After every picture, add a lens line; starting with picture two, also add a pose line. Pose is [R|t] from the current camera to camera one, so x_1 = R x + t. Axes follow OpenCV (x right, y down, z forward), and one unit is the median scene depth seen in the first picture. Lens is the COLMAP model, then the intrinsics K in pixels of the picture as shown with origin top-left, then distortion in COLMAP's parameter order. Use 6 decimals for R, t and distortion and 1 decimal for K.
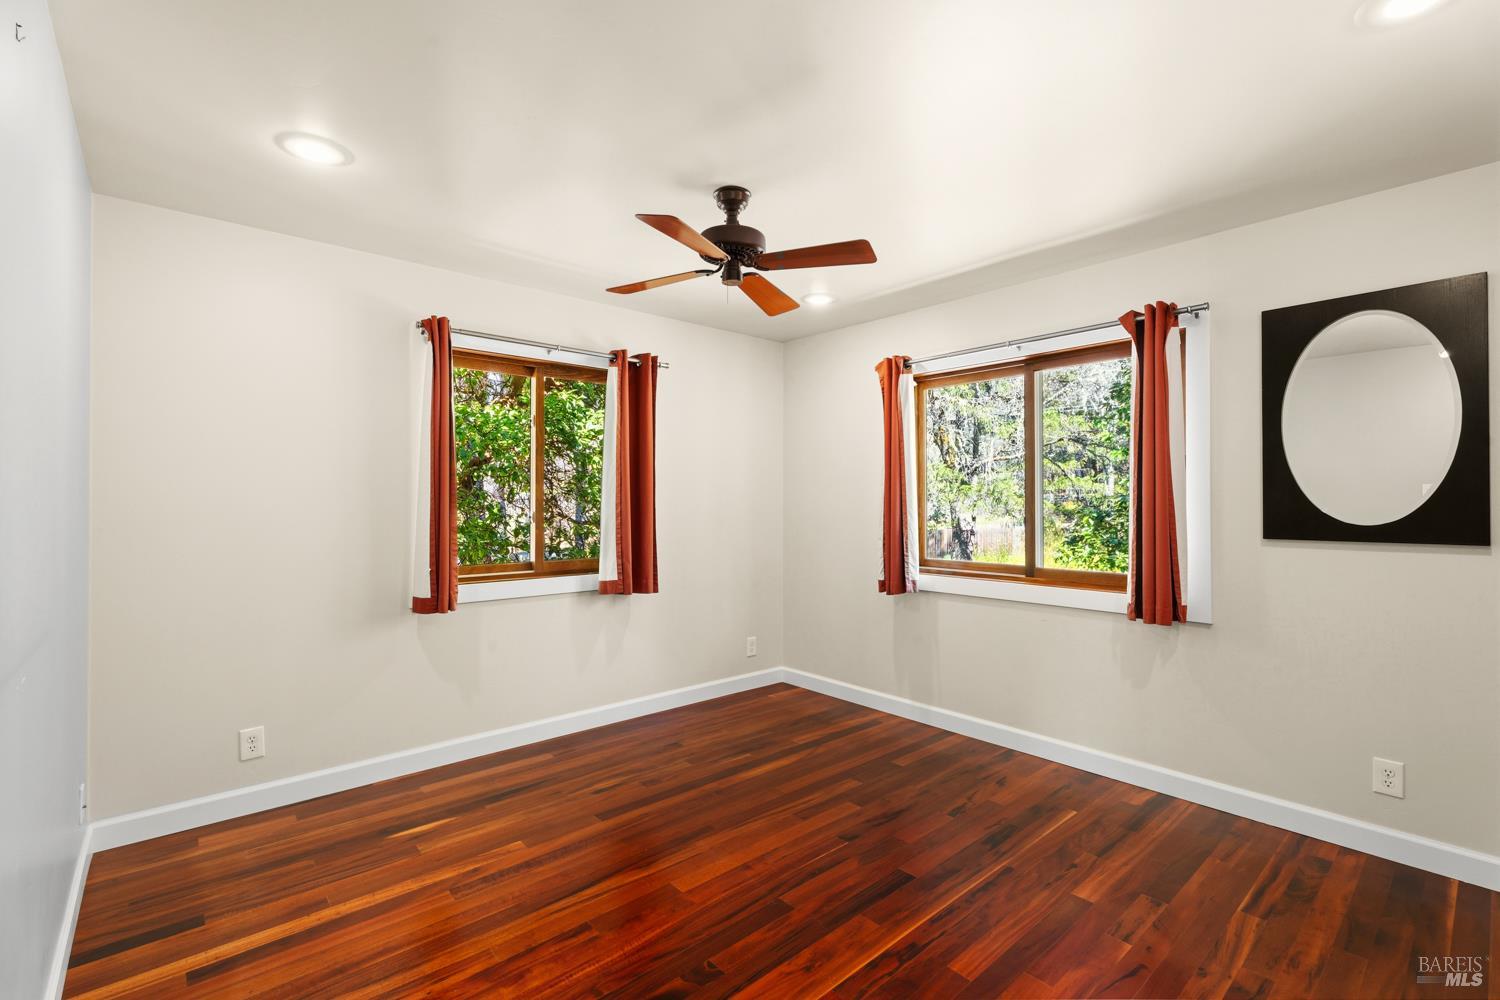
lens RADIAL K [[669.8, 0, 750.0], [0, 669.8, 490.6], [0, 0, 1]] dist [0.000614, 0.000133]
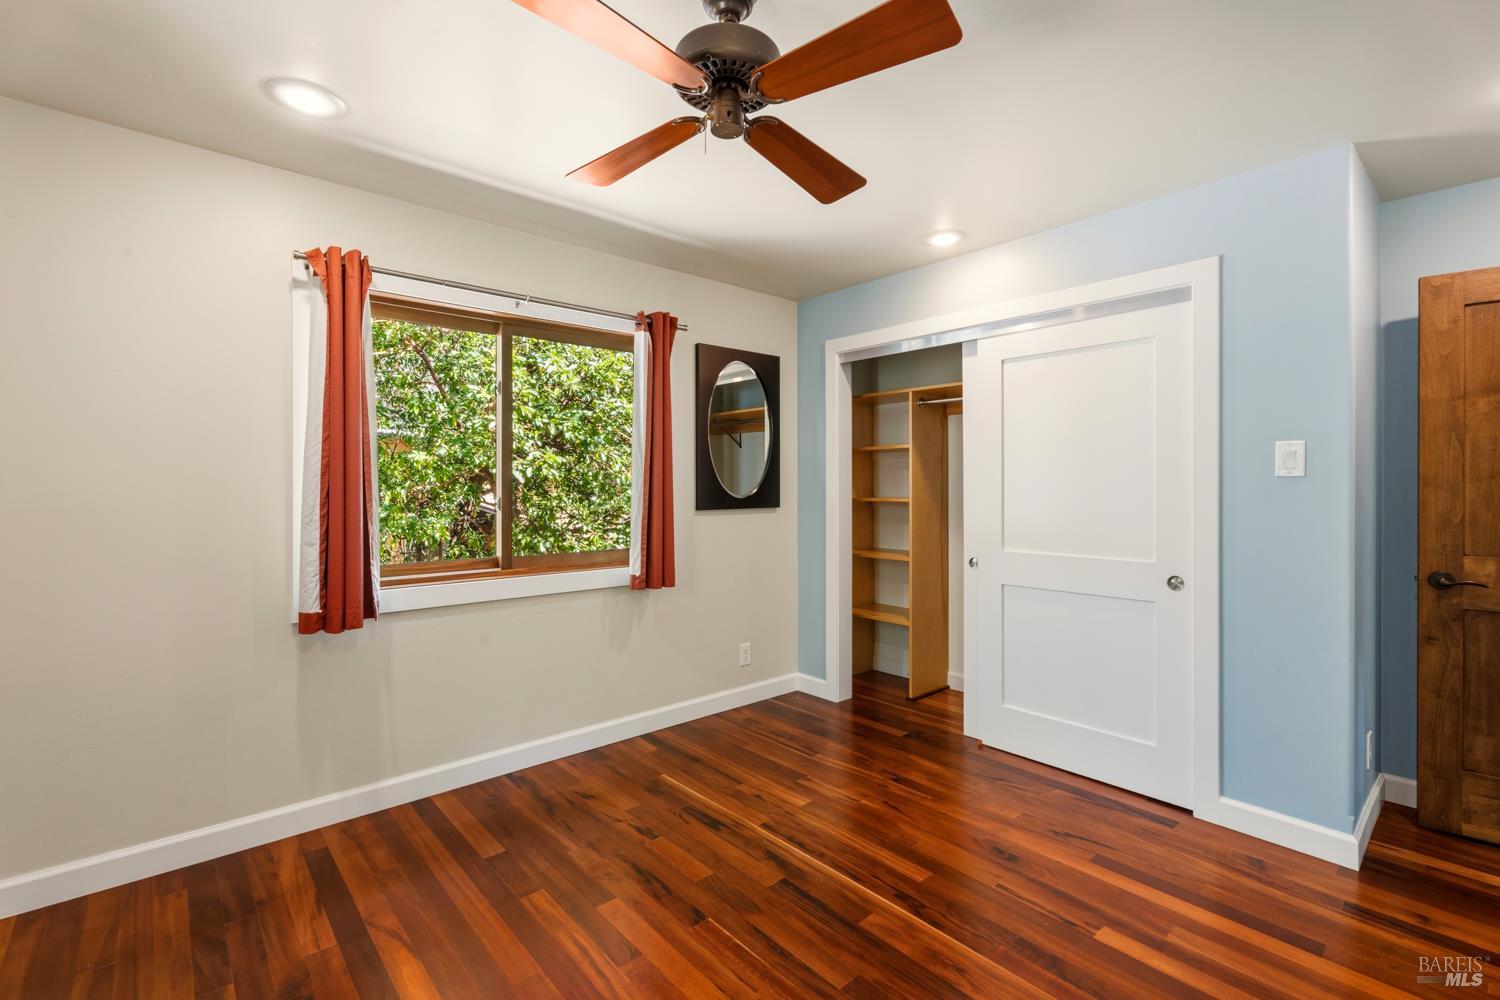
lens RADIAL K [[669.8, 0, 750.0], [0, 669.8, 490.6], [0, 0, 1]] dist [0.000614, 0.000133]
pose [[-0.008395, -0.009709, 0.999918, -0.494609], [-0.015522, 0.999834, 0.009578, 0.013064], [-0.999844, -0.015440, -0.008544, 0.755168]]
